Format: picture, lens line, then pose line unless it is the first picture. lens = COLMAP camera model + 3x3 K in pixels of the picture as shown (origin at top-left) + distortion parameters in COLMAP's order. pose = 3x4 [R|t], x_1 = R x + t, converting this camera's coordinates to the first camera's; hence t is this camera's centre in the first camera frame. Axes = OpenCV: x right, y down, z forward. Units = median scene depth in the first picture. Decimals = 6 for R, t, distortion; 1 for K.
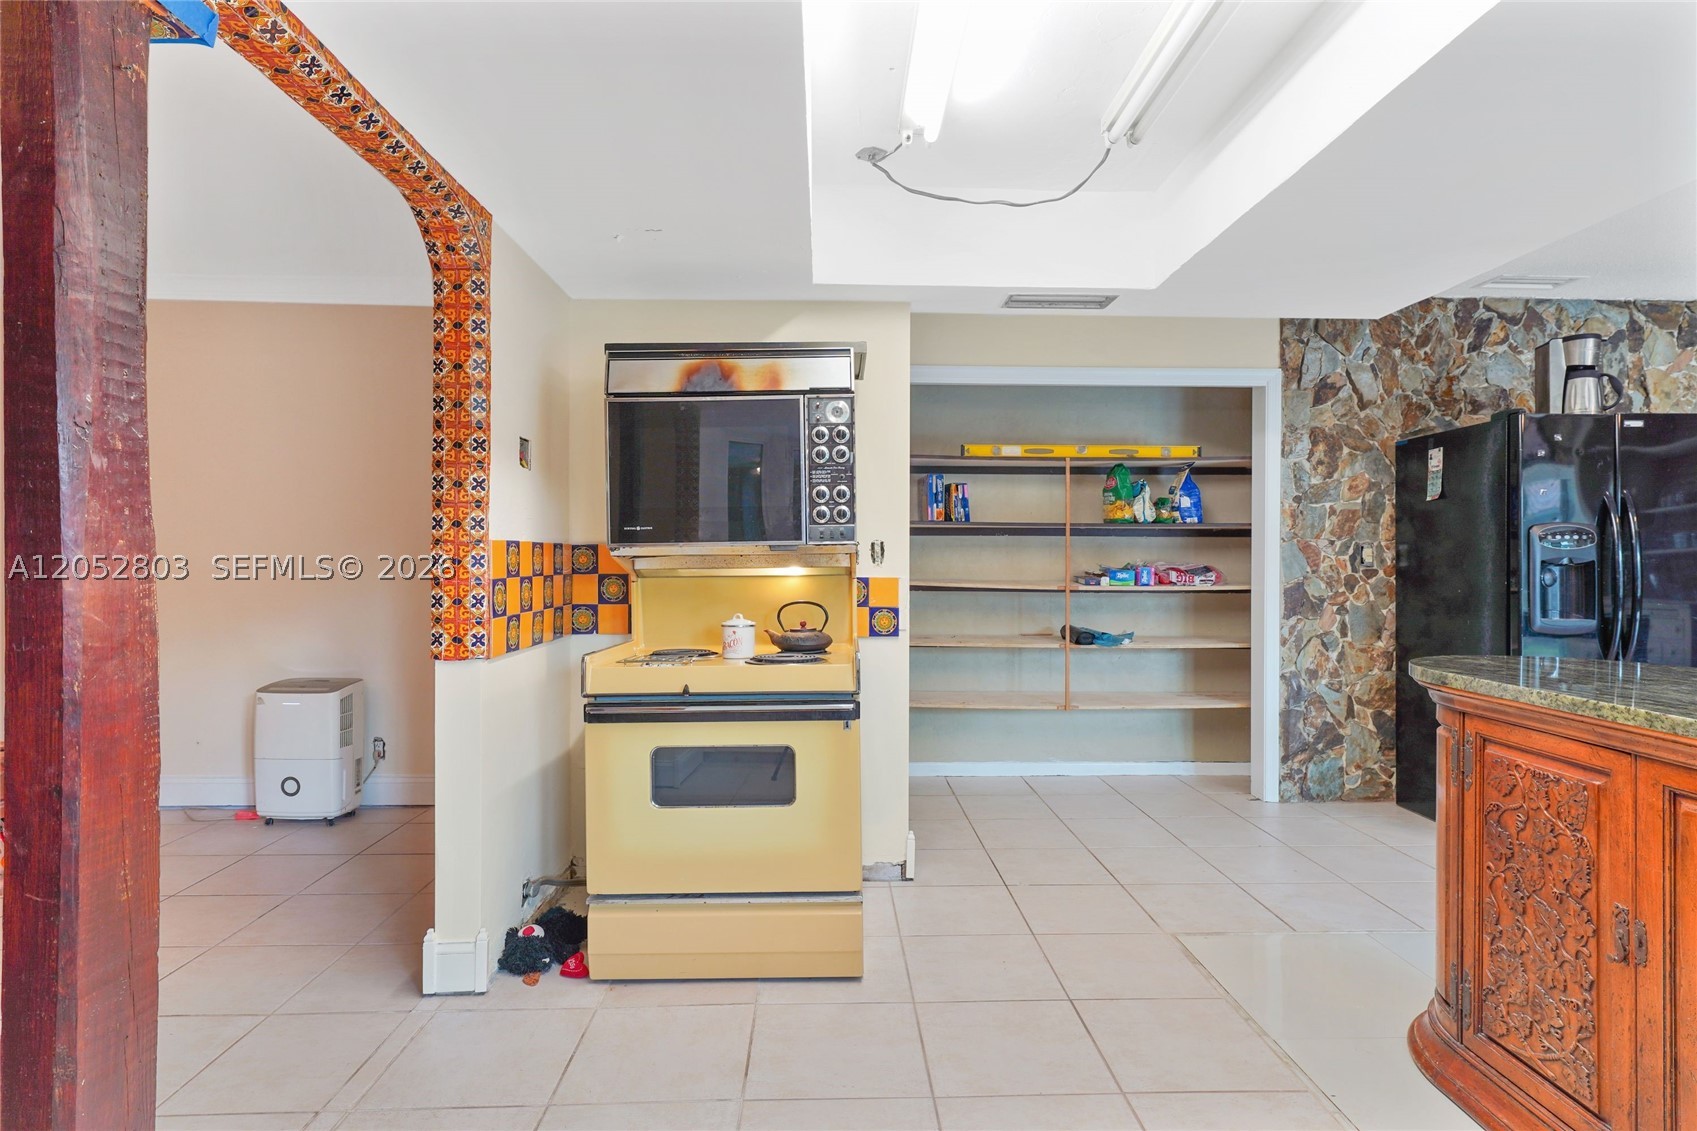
lens RADIAL K [[876.5, 0, 848.5], [0, 876.5, 565.5], [0, 0, 1]] dist [0.000078, 0.000477]
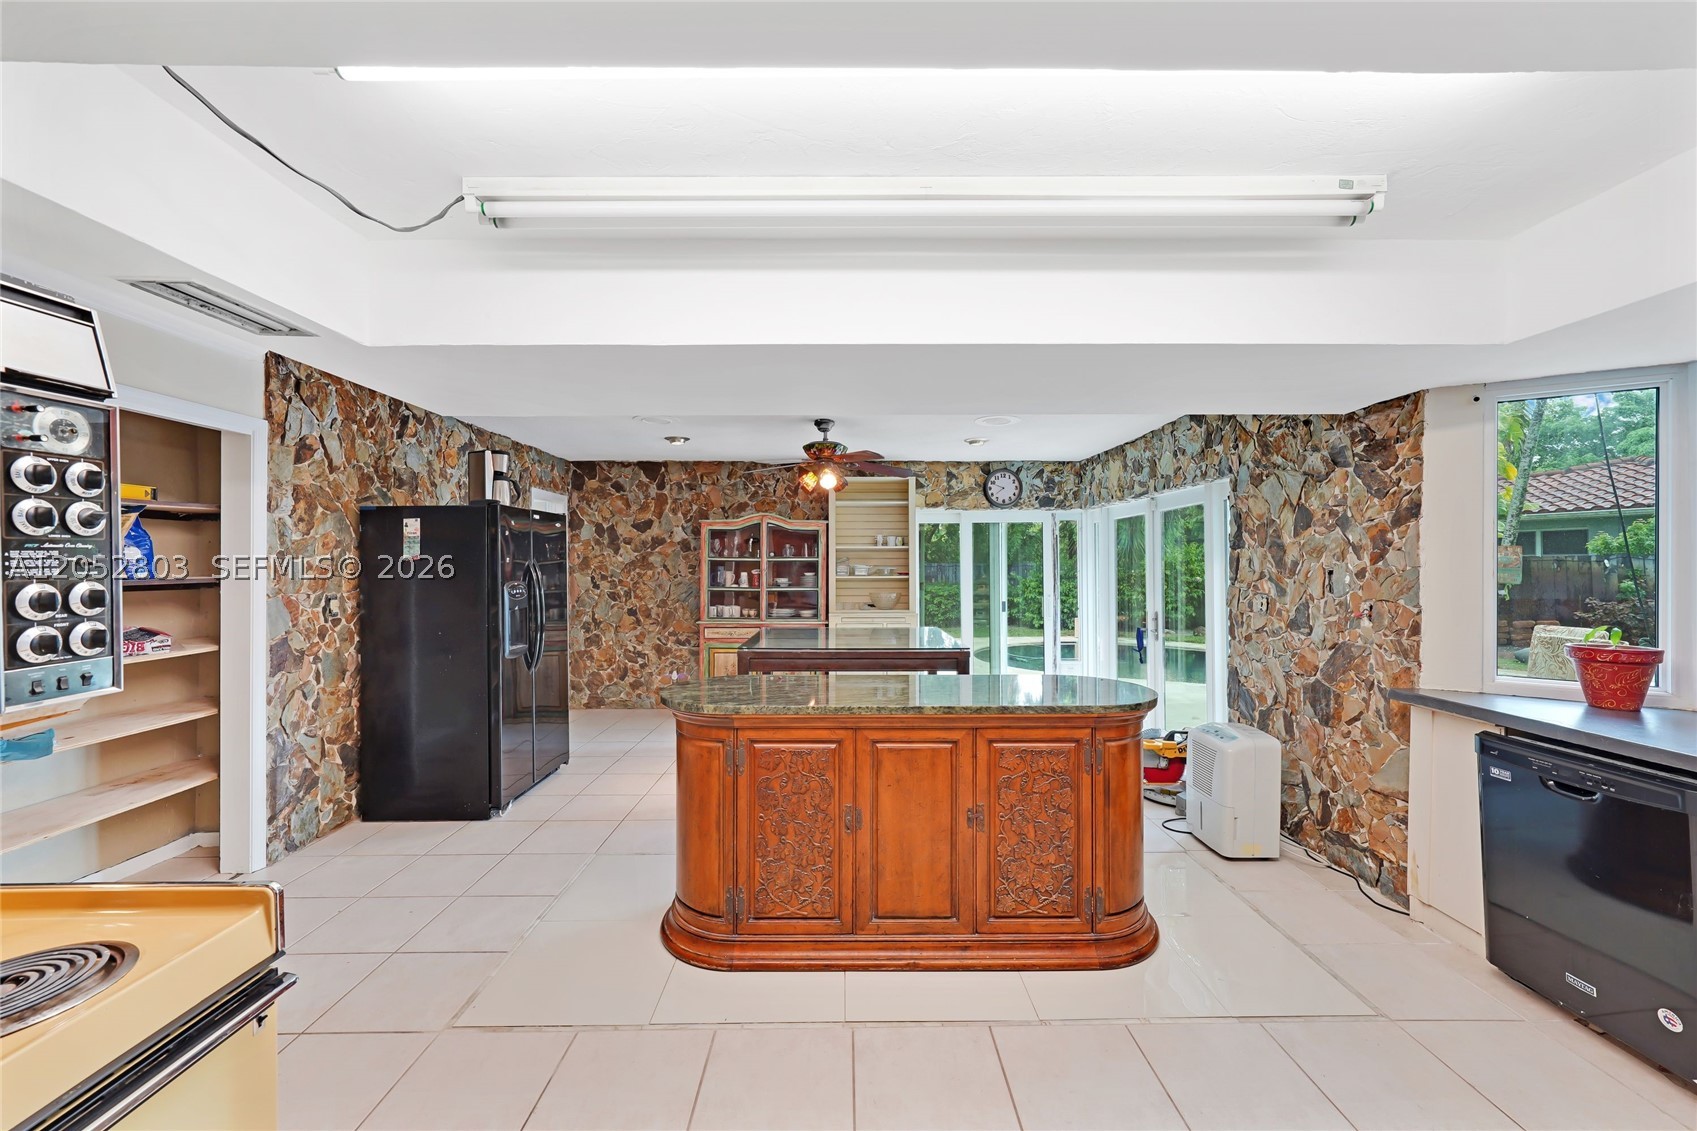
lens RADIAL K [[666.2, 0, 848.5], [0, 666.2, 565.5], [0, 0, 1]] dist [-0.000968, 0.000047]
pose [[0.028369, -0.002791, 0.999594, -0.225908], [0.010341, 0.999943, 0.002499, -0.058051], [-0.999544, 0.010266, 0.028397, 0.330454]]
